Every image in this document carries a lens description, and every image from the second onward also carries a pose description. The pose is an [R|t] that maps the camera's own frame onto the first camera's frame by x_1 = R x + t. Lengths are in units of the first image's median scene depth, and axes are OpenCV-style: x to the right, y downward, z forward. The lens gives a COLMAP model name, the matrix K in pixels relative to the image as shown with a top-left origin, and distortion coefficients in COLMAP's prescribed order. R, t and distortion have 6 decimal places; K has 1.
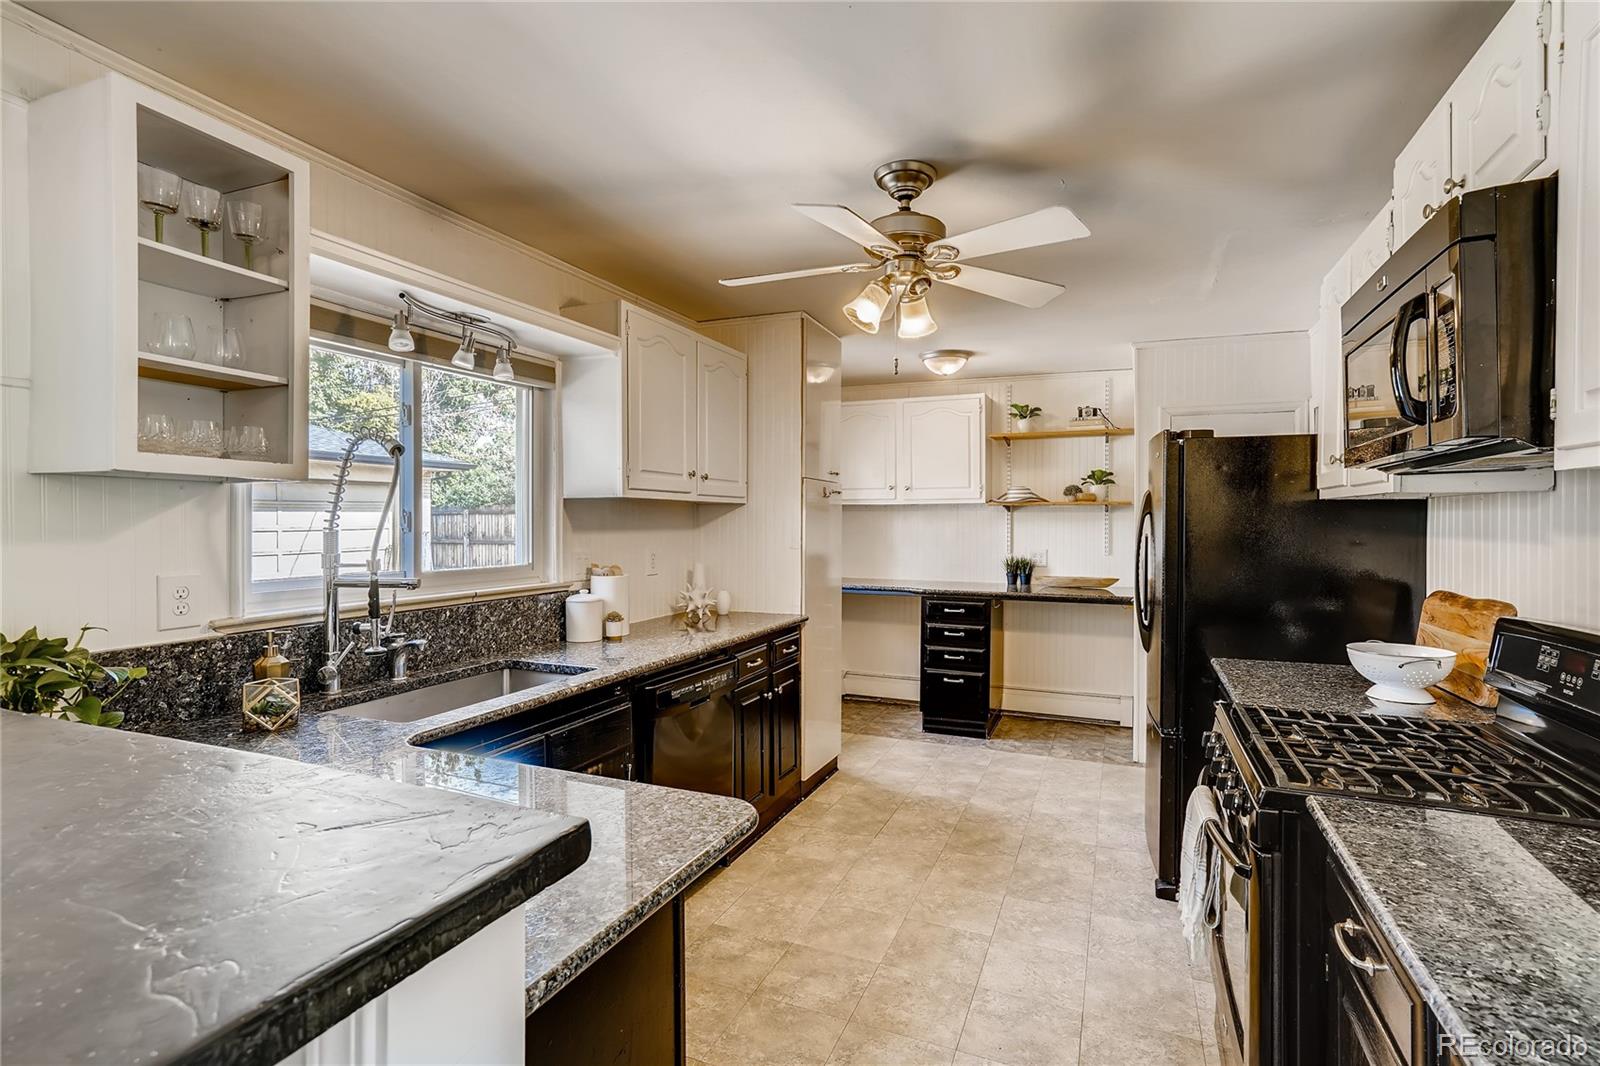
lens RADIAL K [[768.5, 0, 806.9], [0, 768.5, 529.1], [0, 0, 1]] dist [-0.006562, 0.002286]
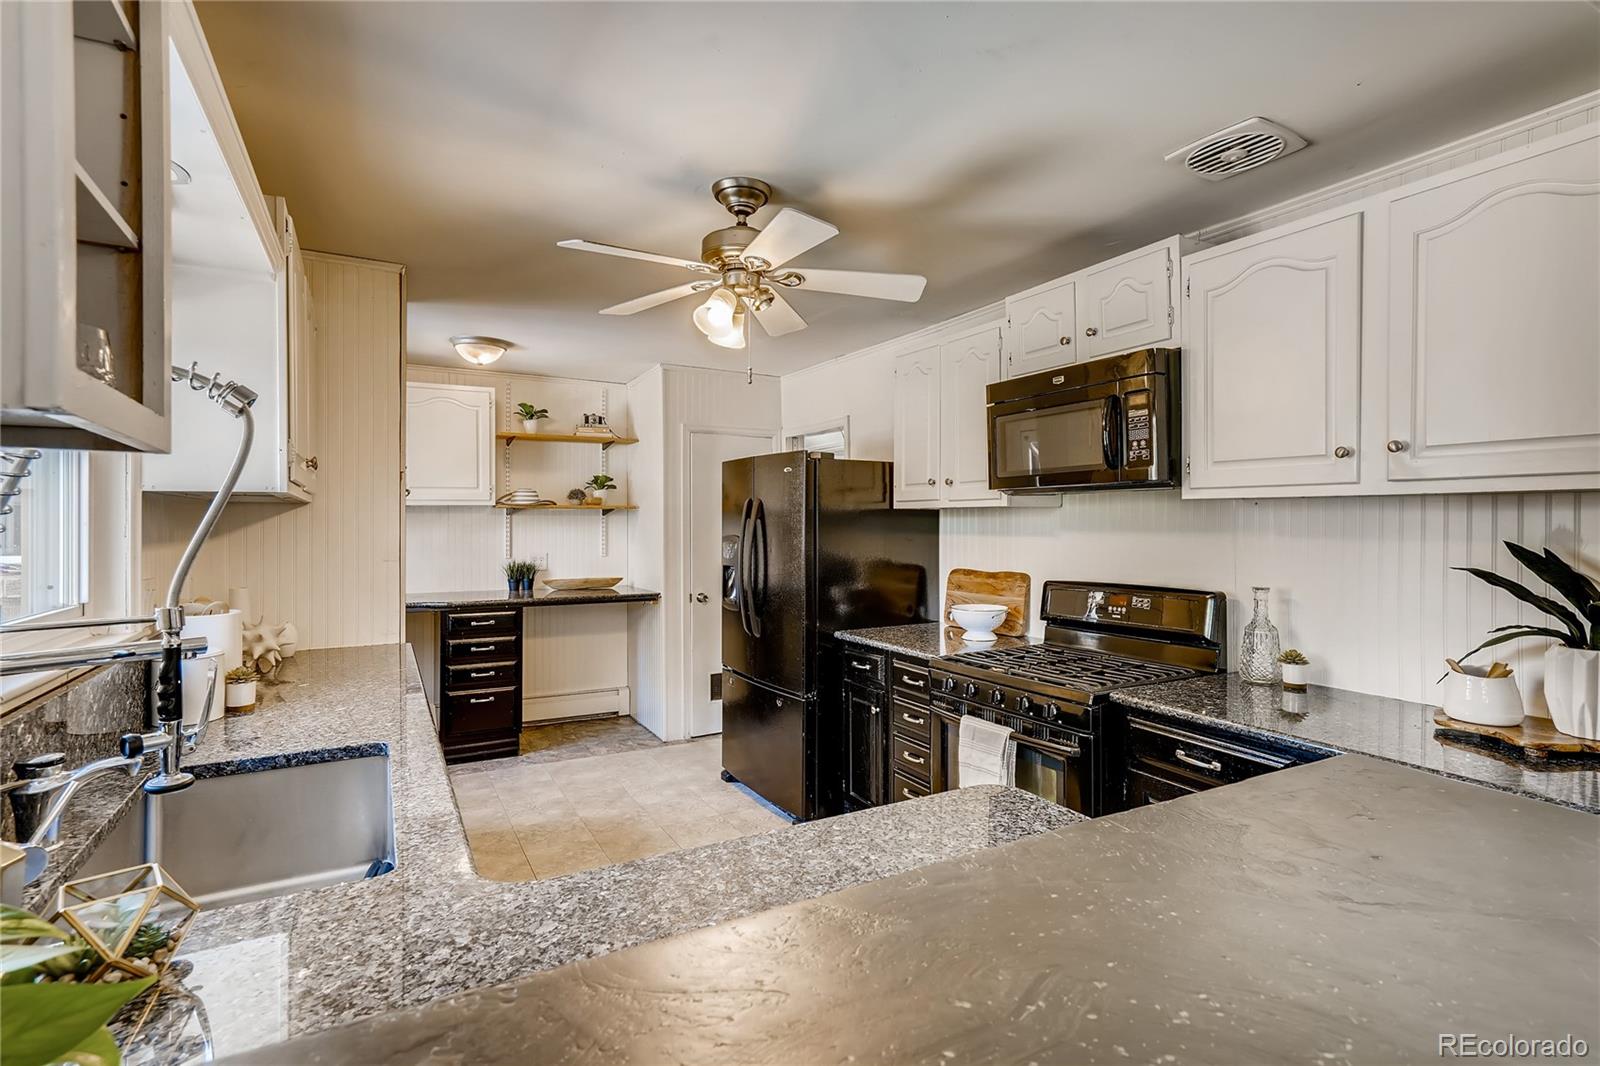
lens RADIAL K [[768.5, 0, 804.4], [0, 768.5, 521.9], [0, 0, 1]] dist [-0.006562, 0.002286]
pose [[0.620503, -0.001168, 0.784203, -0.413398], [0.010407, 0.999923, -0.006746, -0.005467], [-0.784135, 0.012347, 0.620467, 0.196534]]
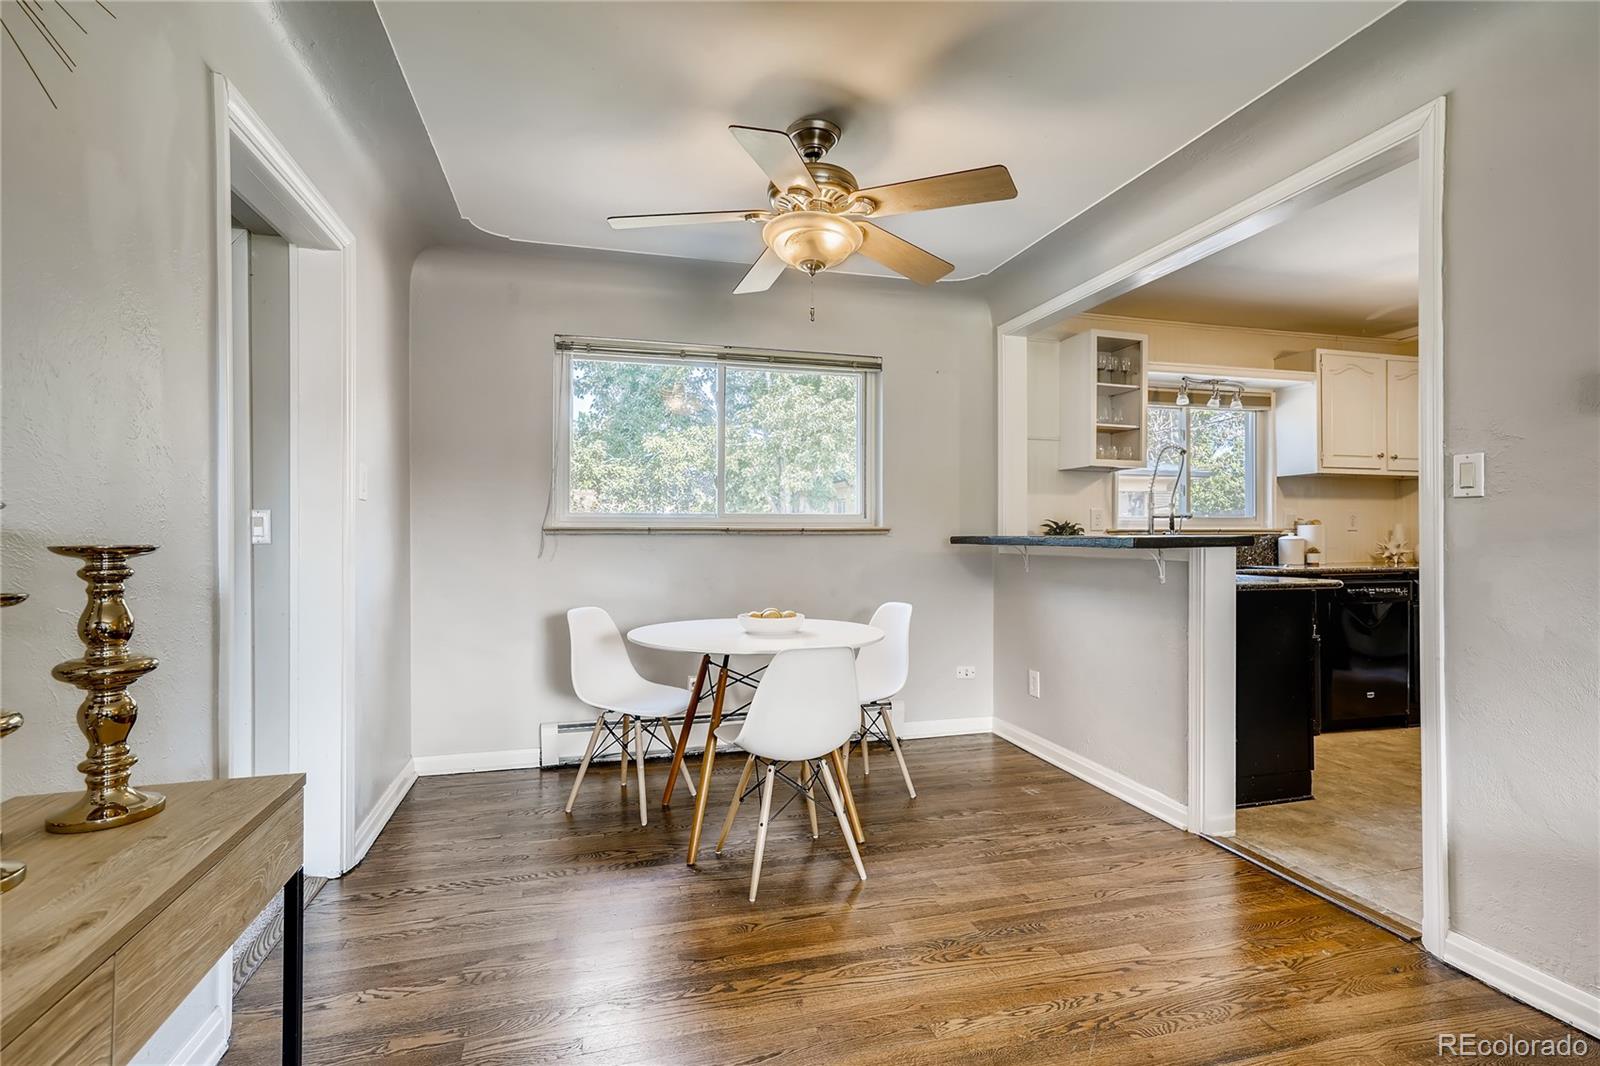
lens RADIAL K [[768.5, 0, 801.1], [0, 768.5, 531.0], [0, 0, 1]] dist [-0.006562, 0.002286]
pose [[0.621071, -0.008059, -0.783713, 0.290041], [-0.005251, 0.999882, -0.014443, 0.092149], [0.783737, 0.013086, 0.620955, -0.701169]]
